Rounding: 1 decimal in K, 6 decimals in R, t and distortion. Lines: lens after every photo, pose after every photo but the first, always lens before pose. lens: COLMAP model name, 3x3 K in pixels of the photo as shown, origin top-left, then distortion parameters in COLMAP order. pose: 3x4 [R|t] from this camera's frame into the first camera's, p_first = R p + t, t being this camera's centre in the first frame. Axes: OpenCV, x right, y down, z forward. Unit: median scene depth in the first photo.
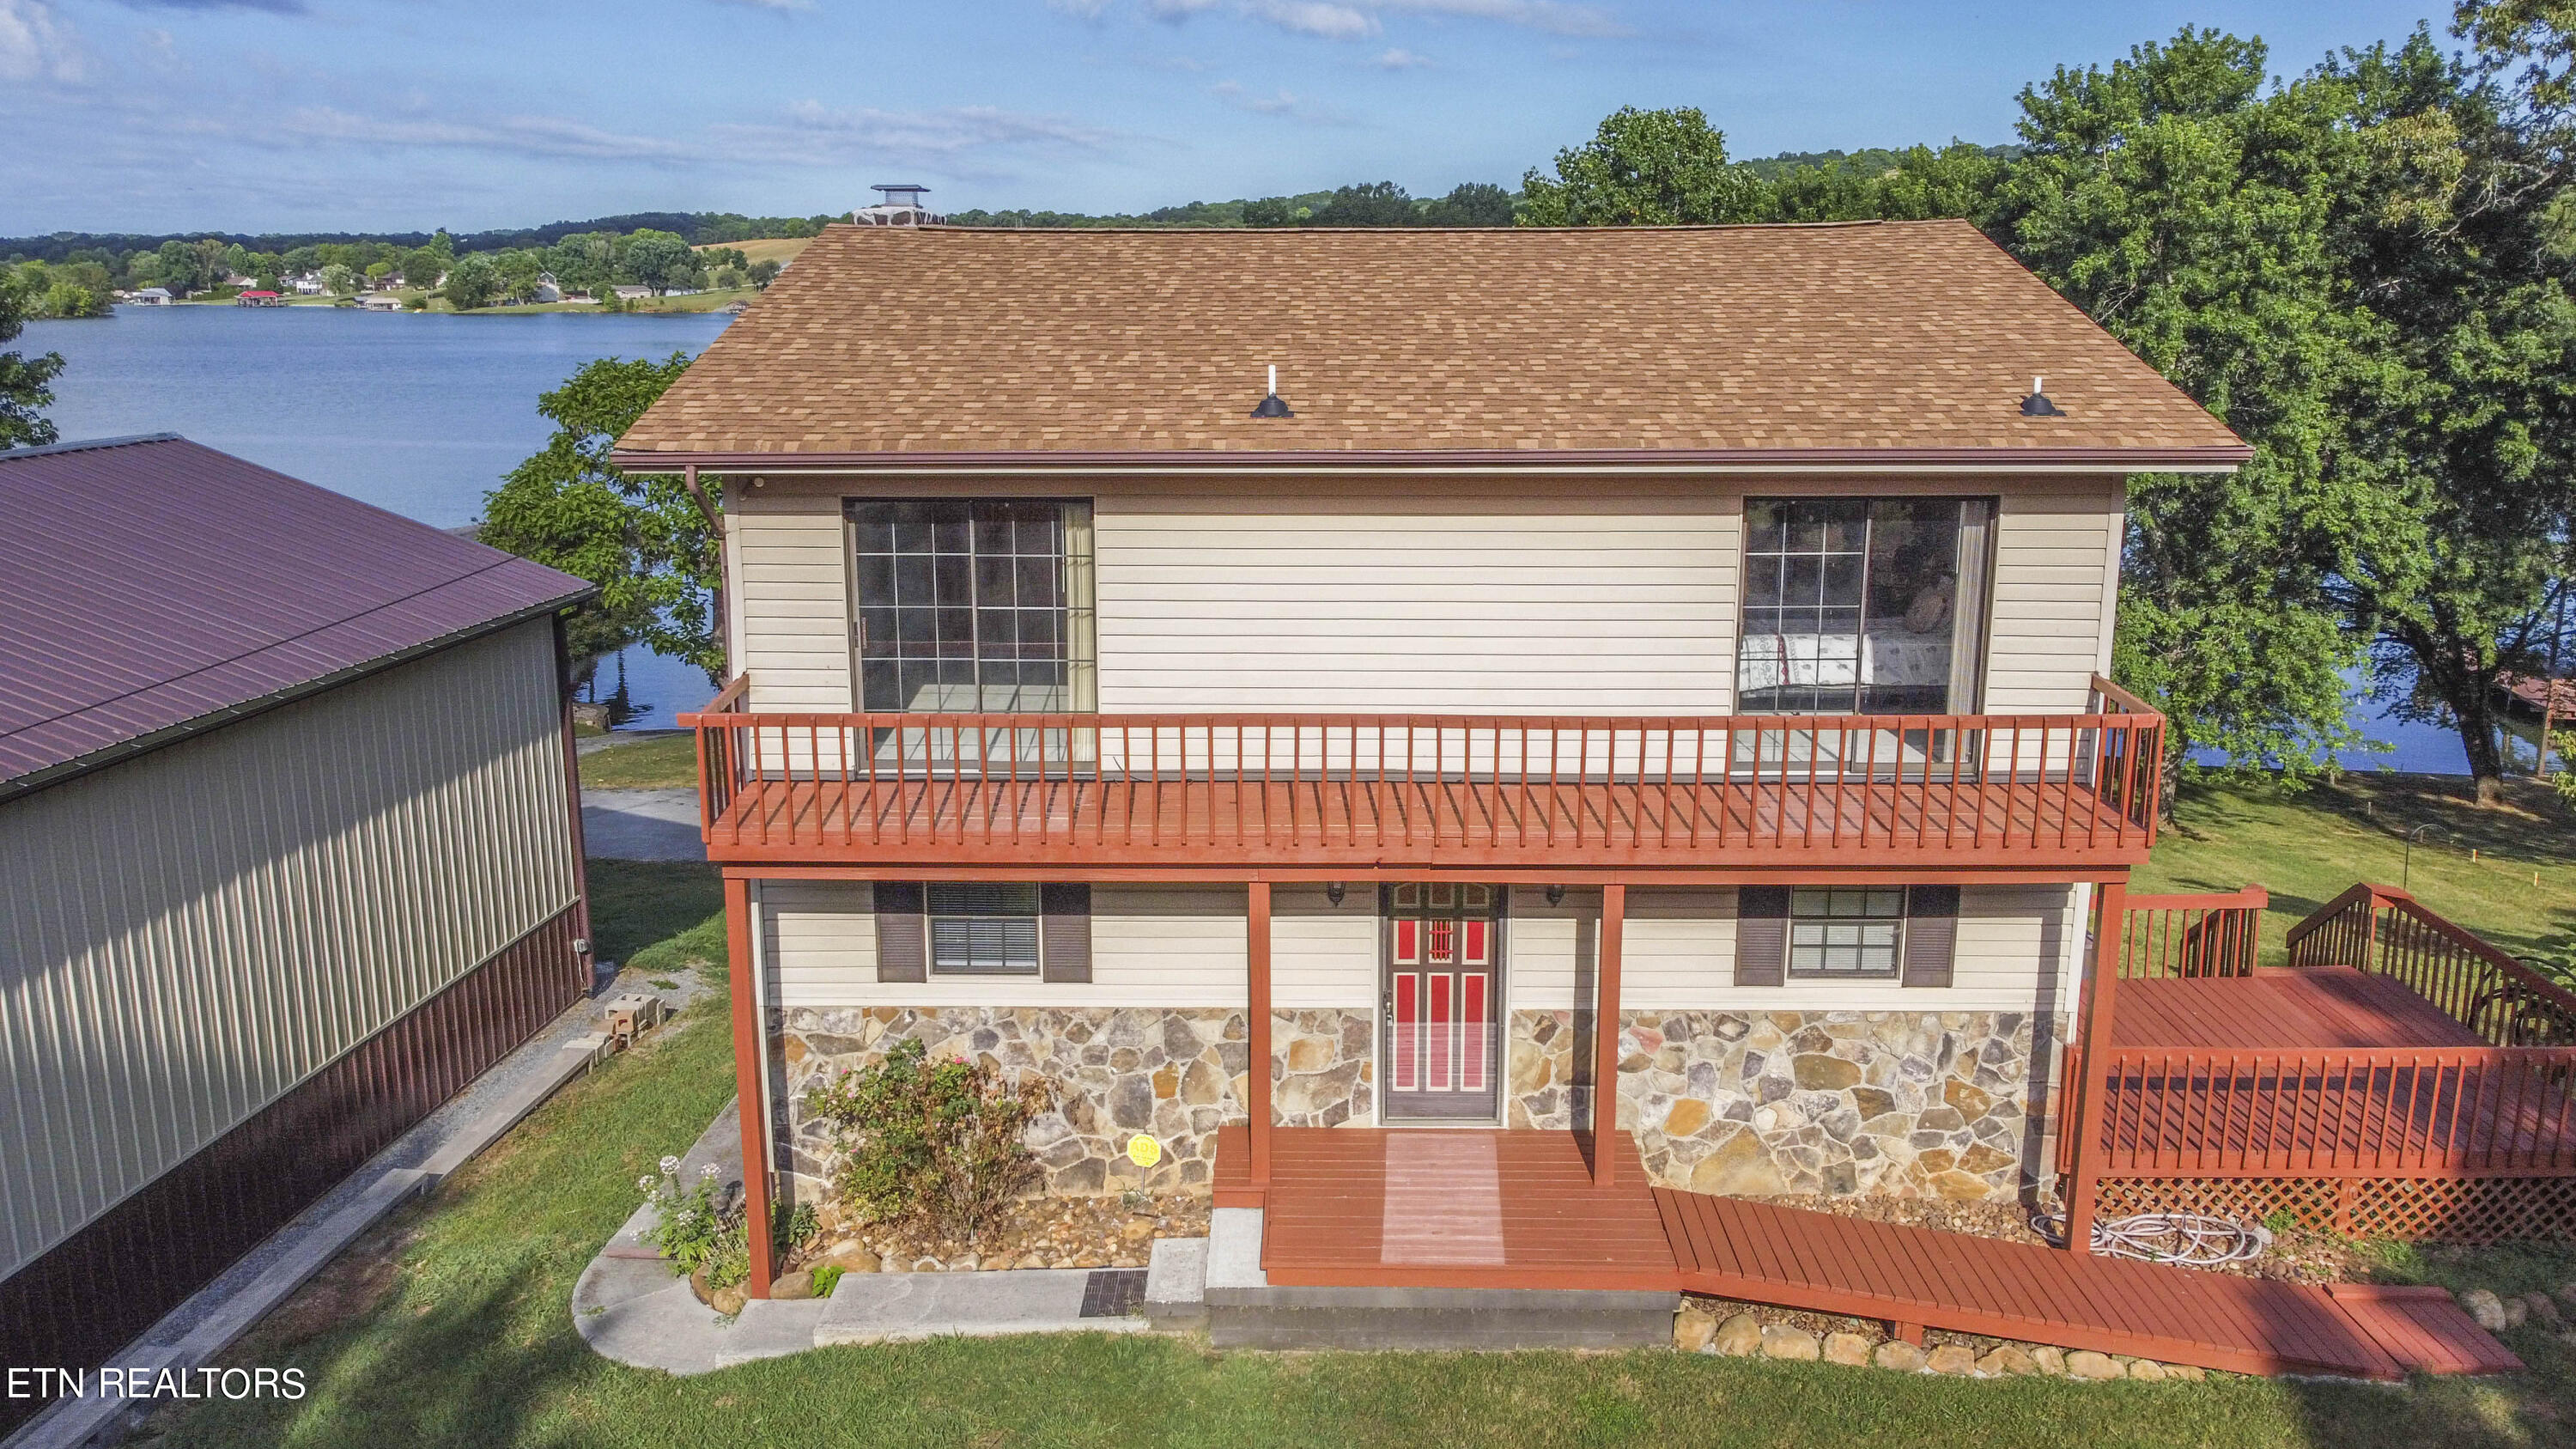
lens RADIAL K [[1944.8, 0, 1279.4], [0, 1944.8, 717.7], [0, 0, 1]] dist [0.001082, -0.003388]
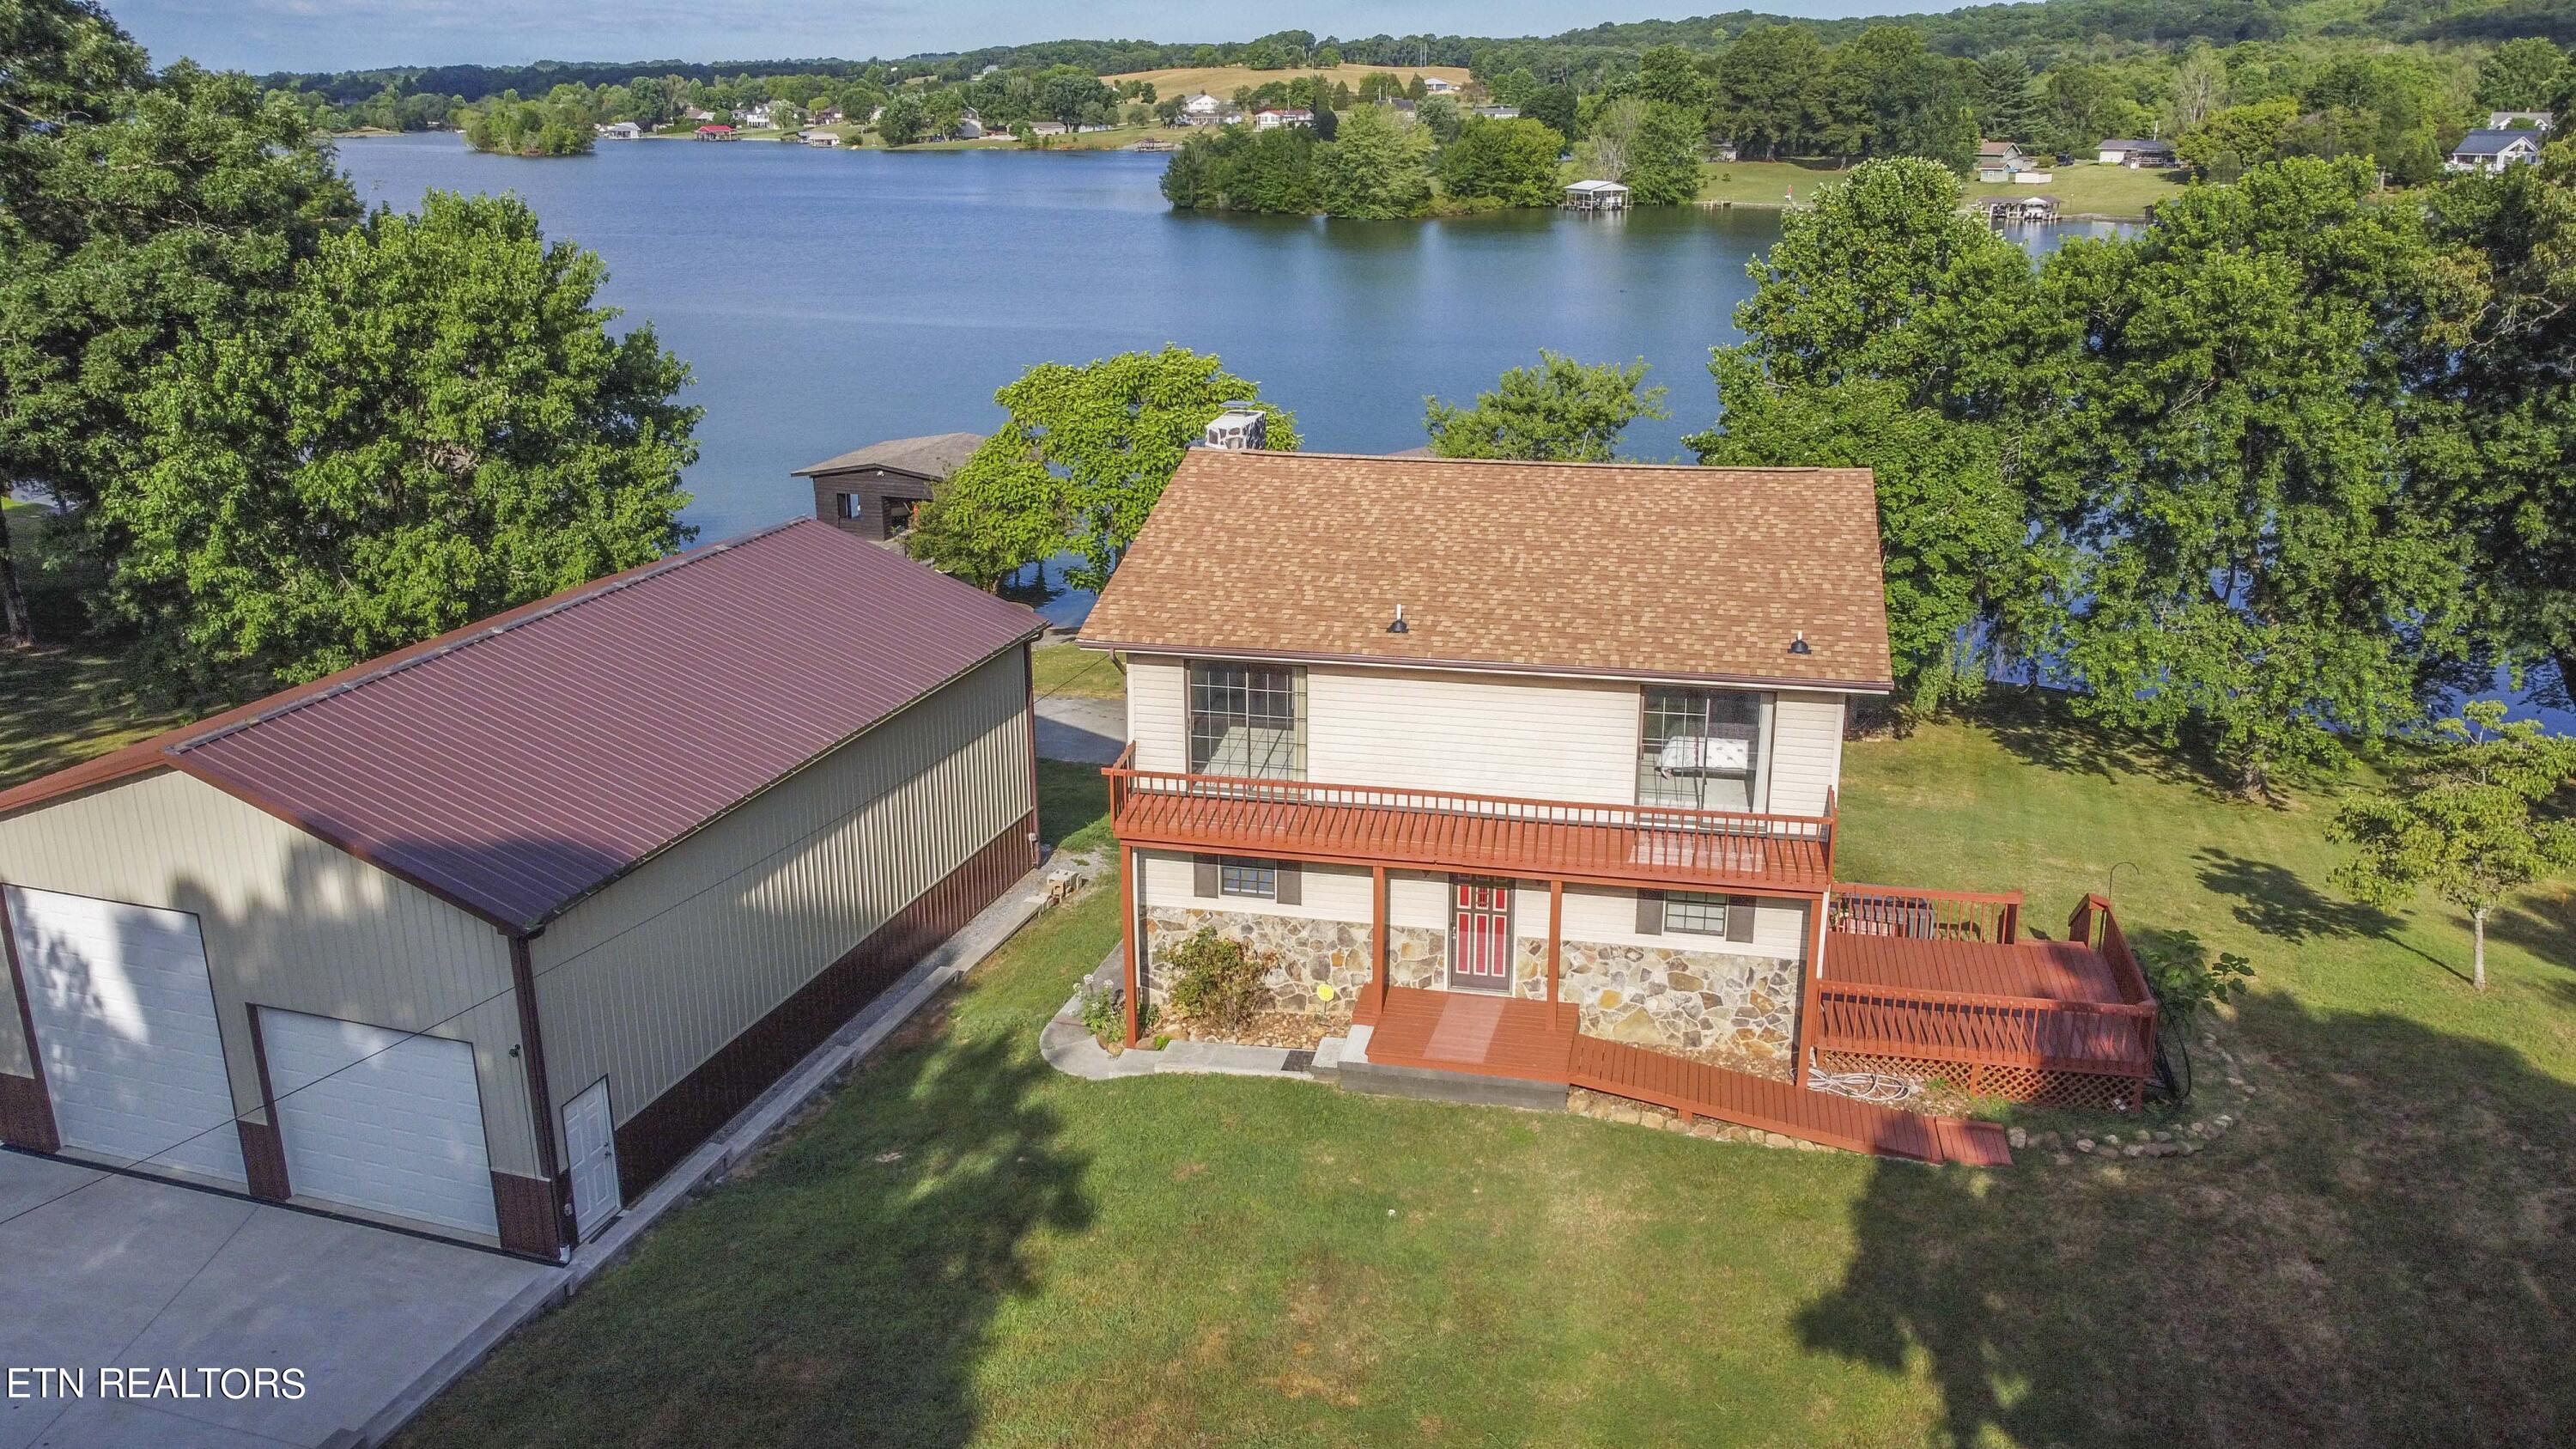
lens RADIAL K [[1944.8, 0, 1269.7], [0, 1944.8, 717.4], [0, 0, 1]] dist [0.001082, -0.003388]
pose [[0.979014, 0.057184, -0.195607, 0.239736], [-0.040153, 0.995136, 0.089956, -0.222065], [0.199799, -0.080214, 0.976548, -0.879439]]
